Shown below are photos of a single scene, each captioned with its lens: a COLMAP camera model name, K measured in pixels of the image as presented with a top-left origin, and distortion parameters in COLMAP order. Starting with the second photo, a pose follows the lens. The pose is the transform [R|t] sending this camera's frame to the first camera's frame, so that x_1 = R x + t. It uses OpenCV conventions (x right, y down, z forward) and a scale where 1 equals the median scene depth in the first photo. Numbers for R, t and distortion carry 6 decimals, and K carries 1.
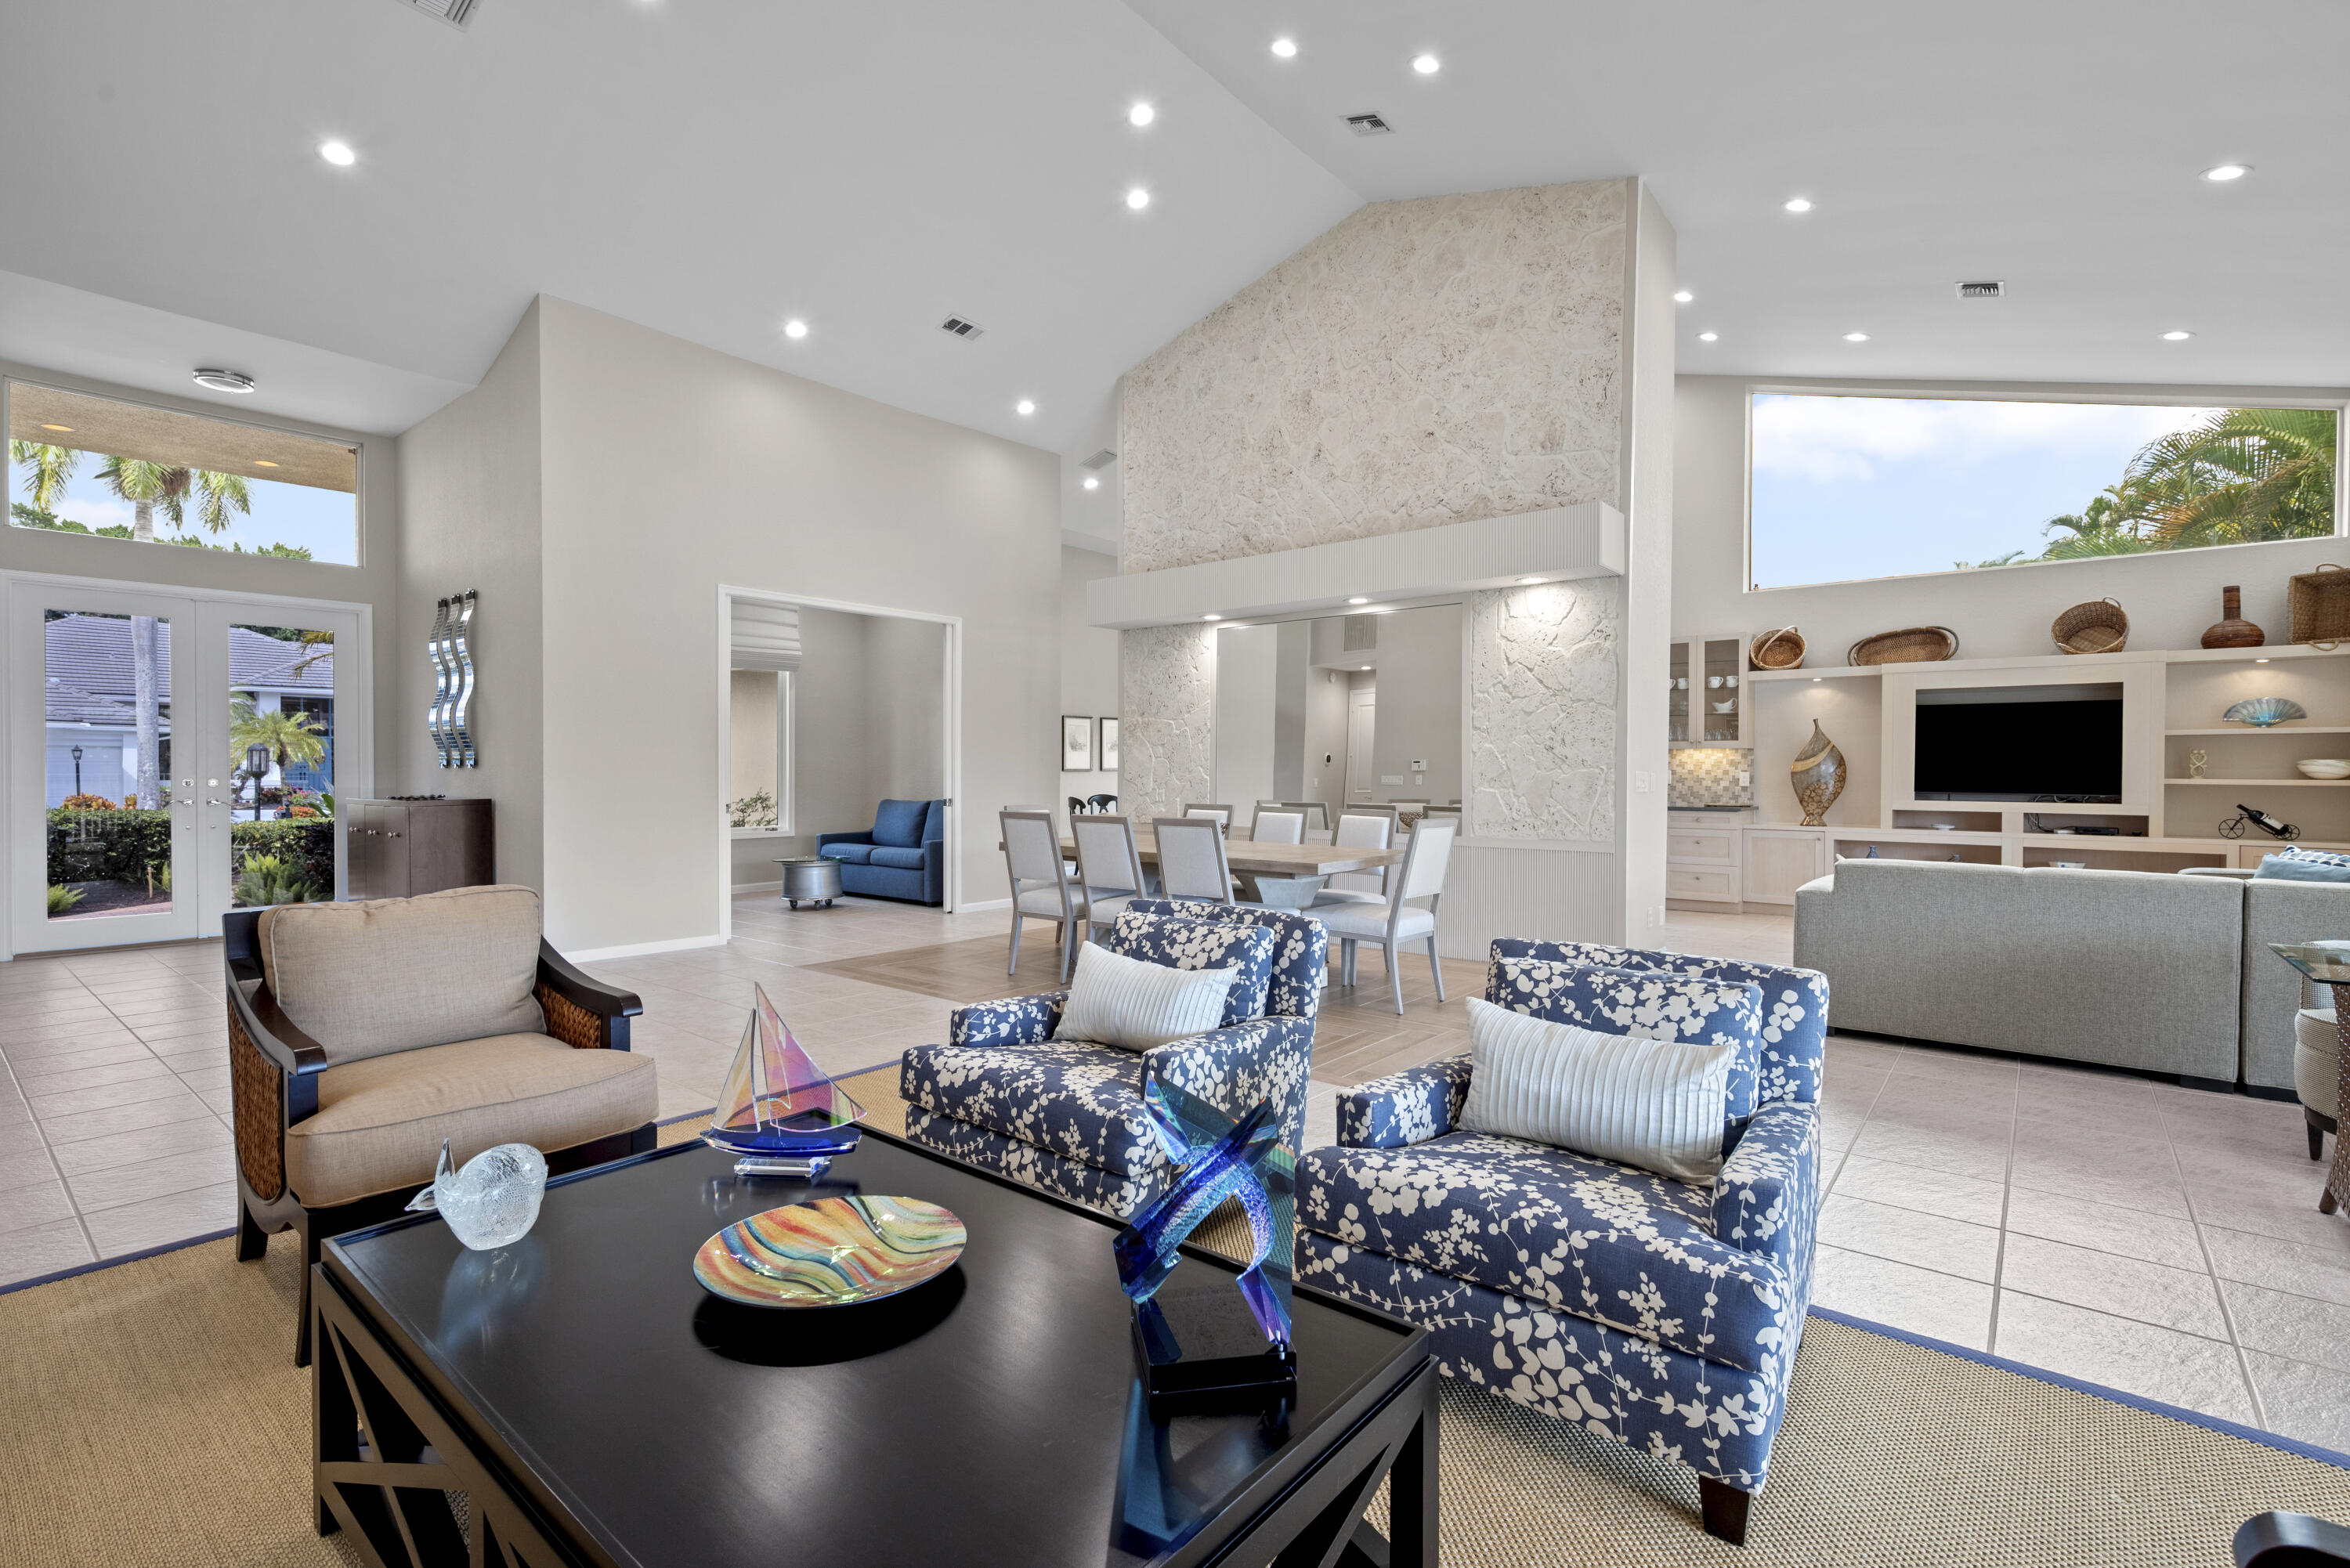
lens RADIAL K [[1070.4, 0, 1179.1], [0, 1070.4, 778.0], [0, 0, 1]] dist [-0.001923, 0.000596]
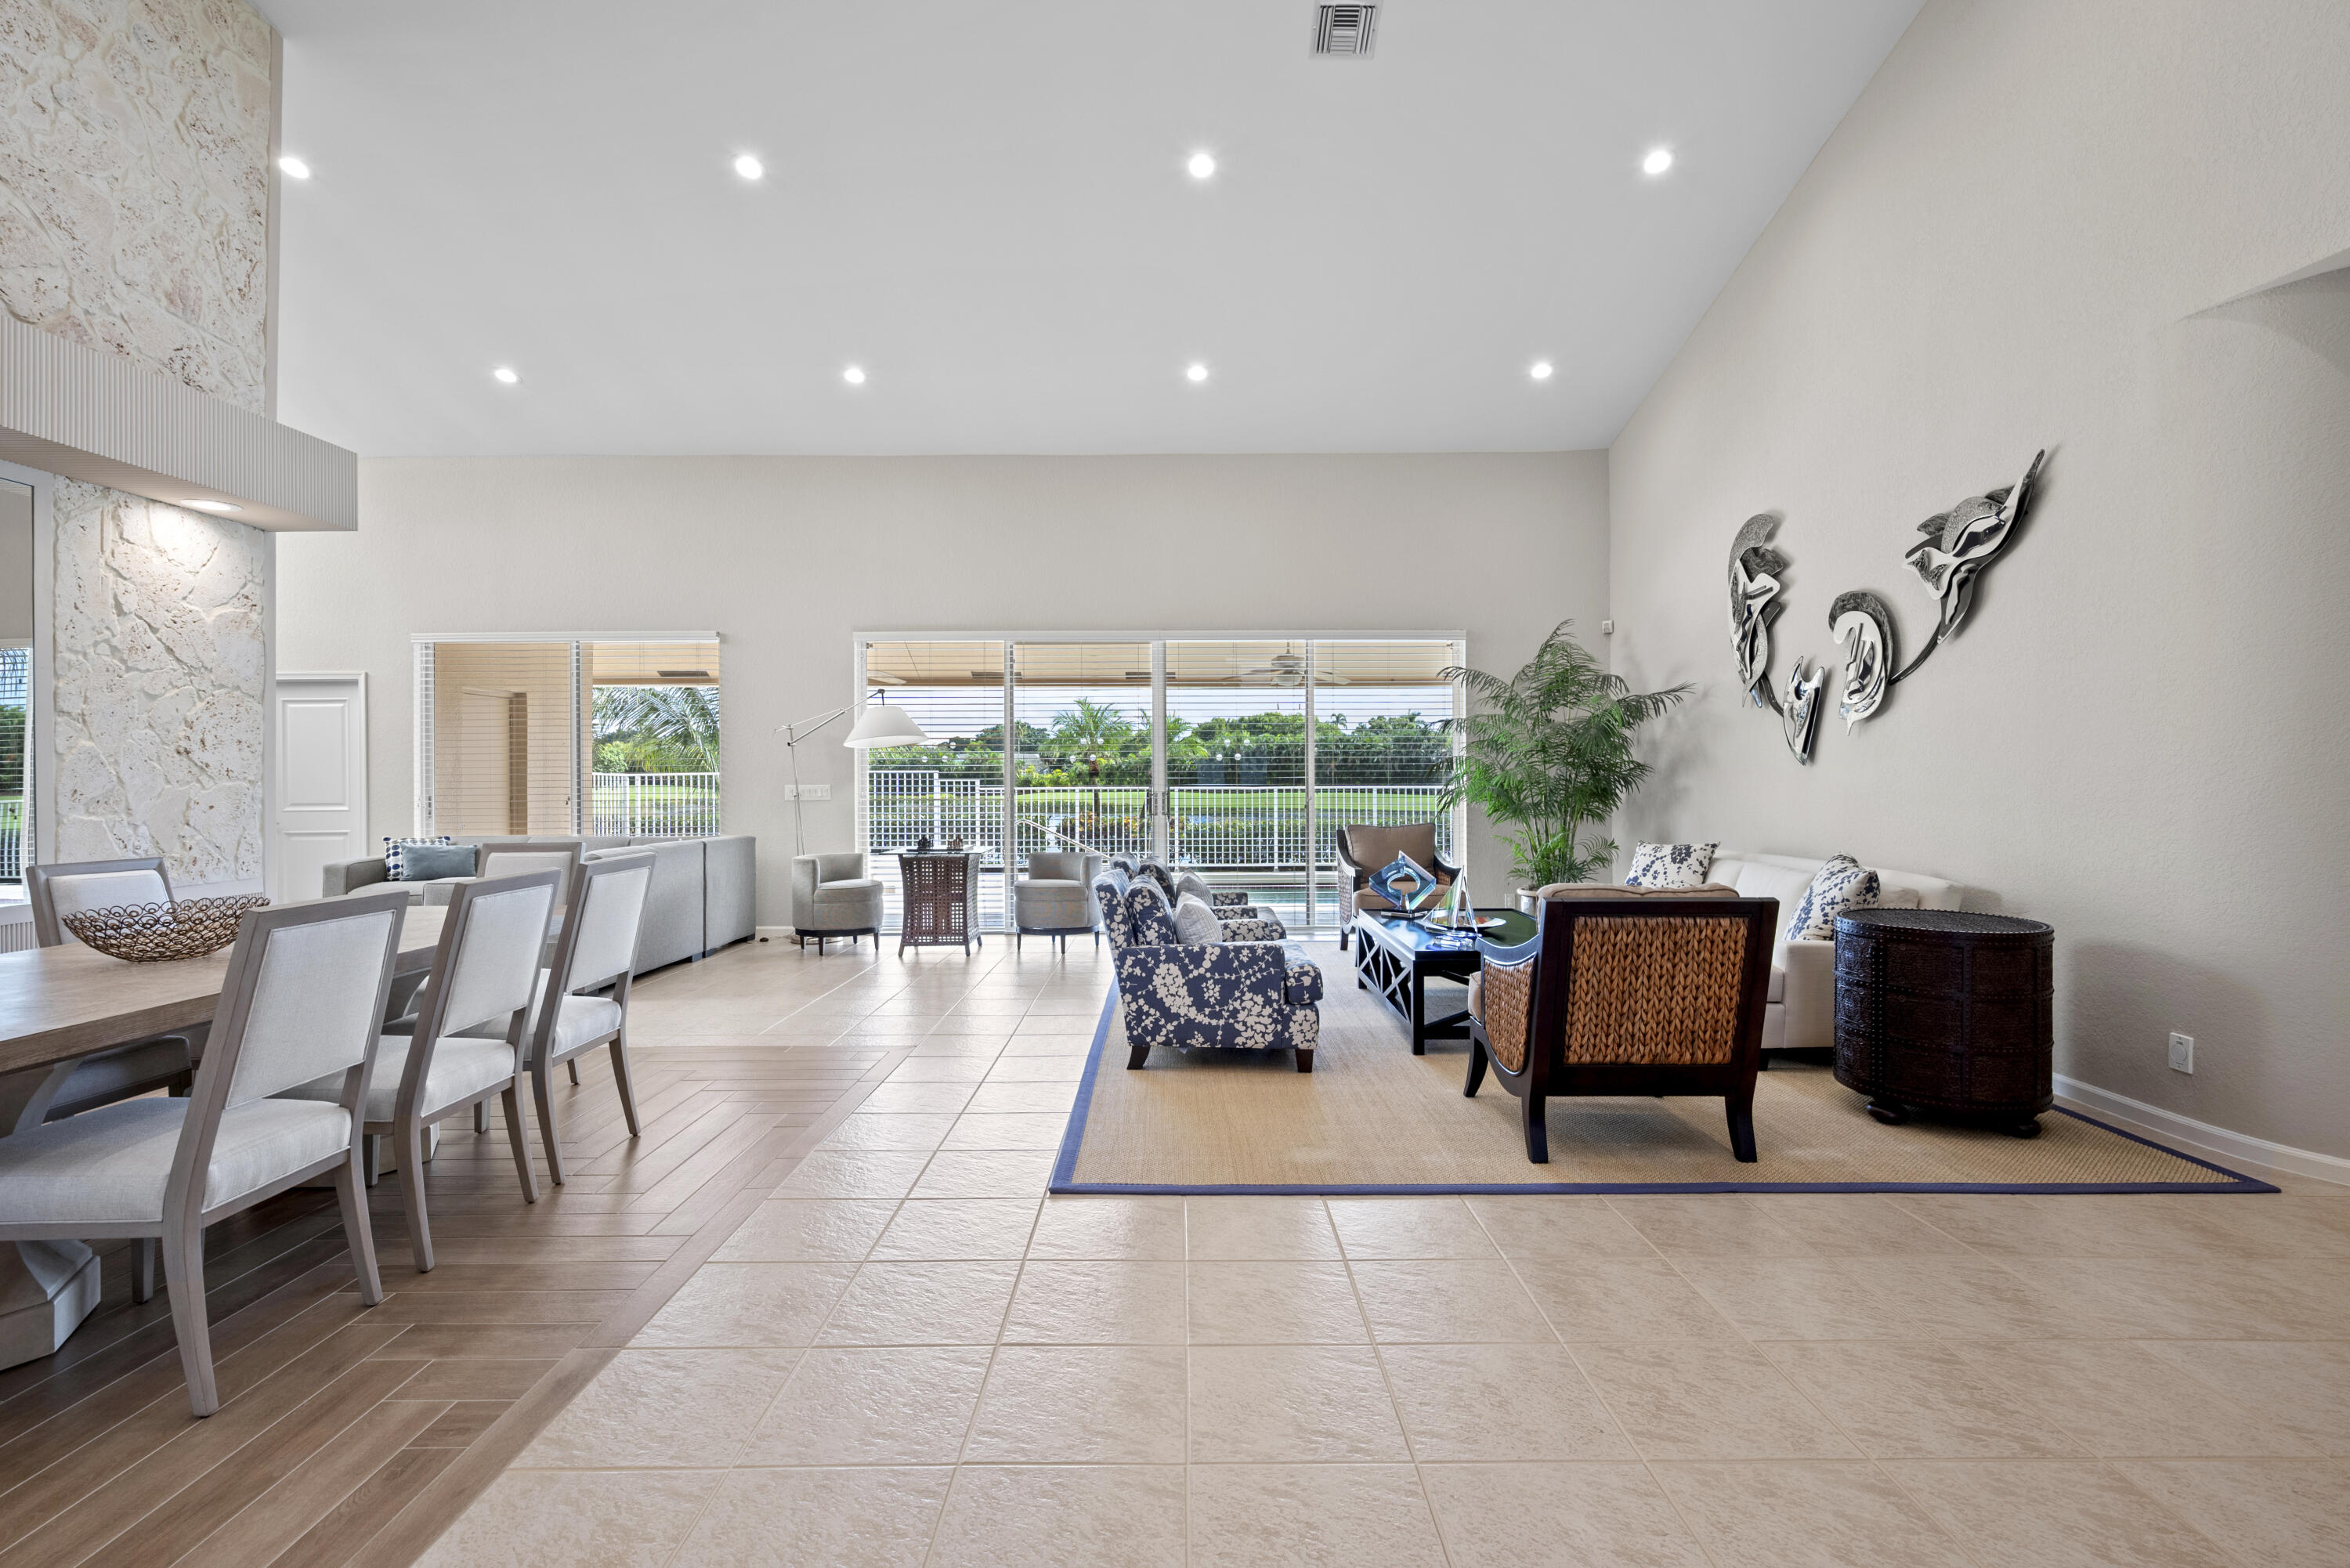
lens RADIAL K [[1070.4, 0, 1179.1], [0, 1070.4, 778.0], [0, 0, 1]] dist [-0.001923, 0.000596]
pose [[-0.631344, 0.001029, 0.775502, -0.519110], [0.010141, 0.999925, 0.006929, -0.008574], [-0.775436, 0.012239, -0.631307, 0.845028]]
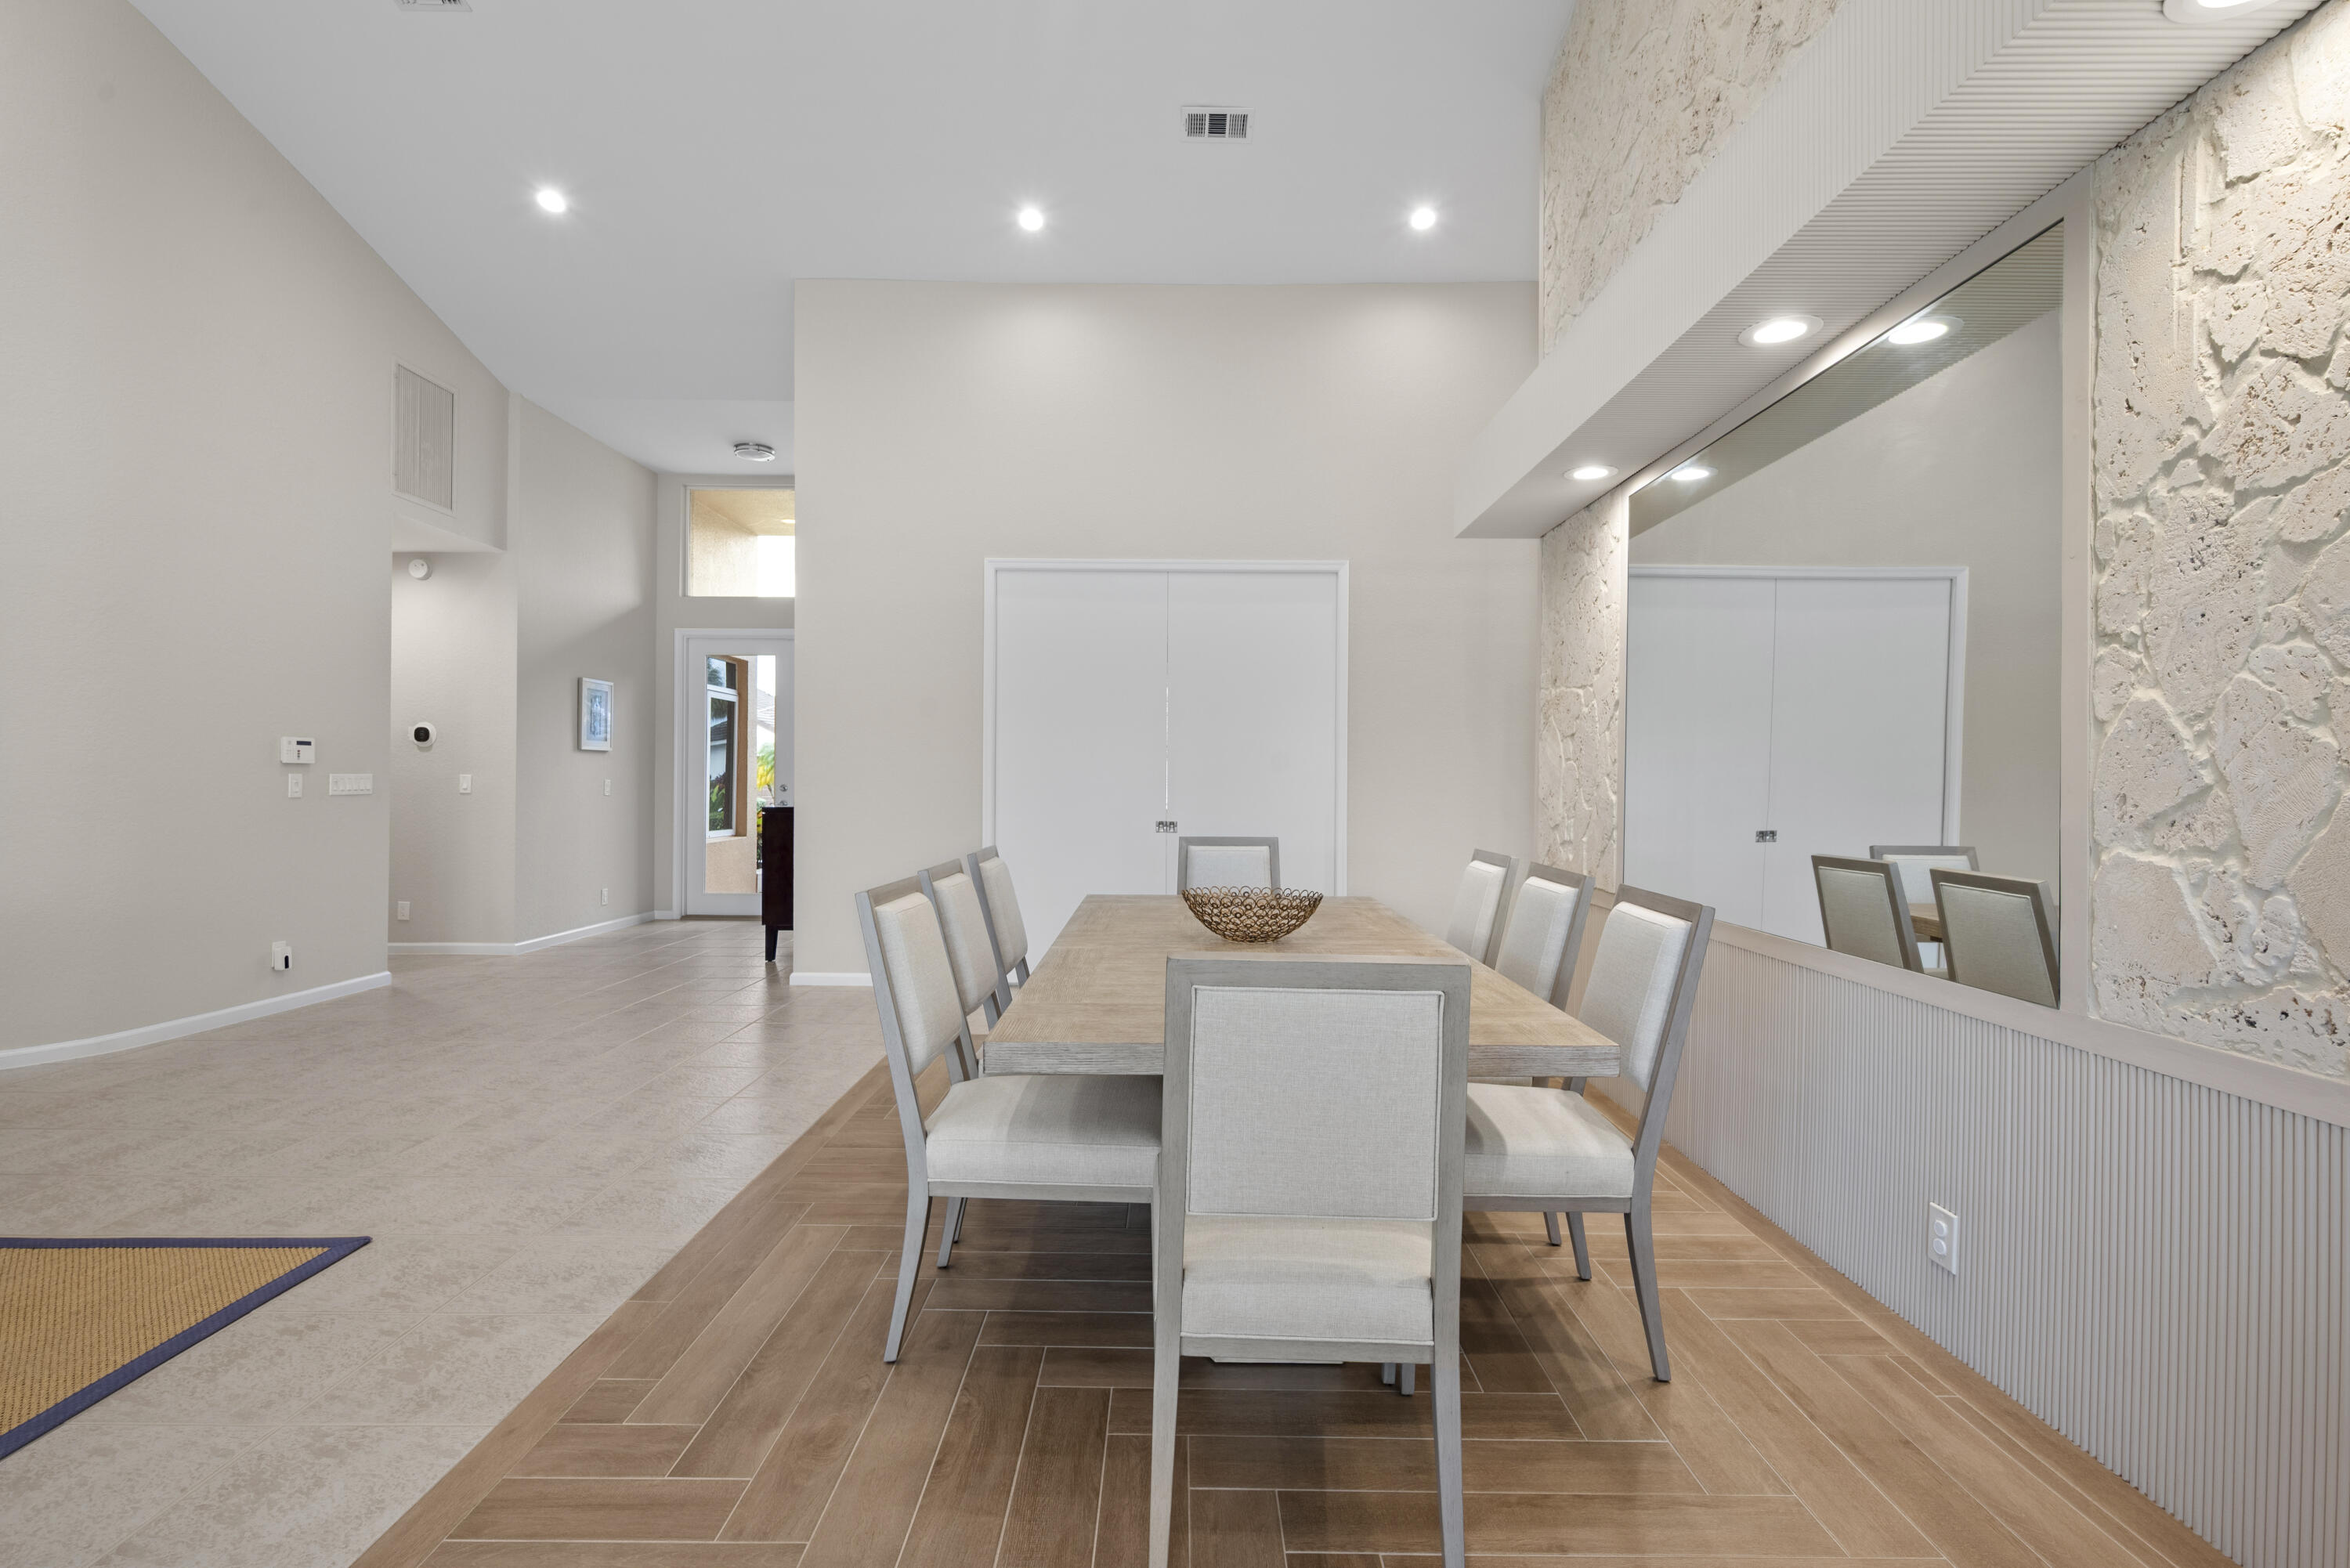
lens RADIAL K [[1070.4, 0, 1179.1], [0, 1070.4, 778.0], [0, 0, 1]] dist [-0.001923, 0.000596]
pose [[0.632357, 0.001483, -0.774675, 0.321428], [-0.011754, 0.999901, -0.007681, -0.003870], [0.774588, 0.013963, 0.632312, 0.595512]]
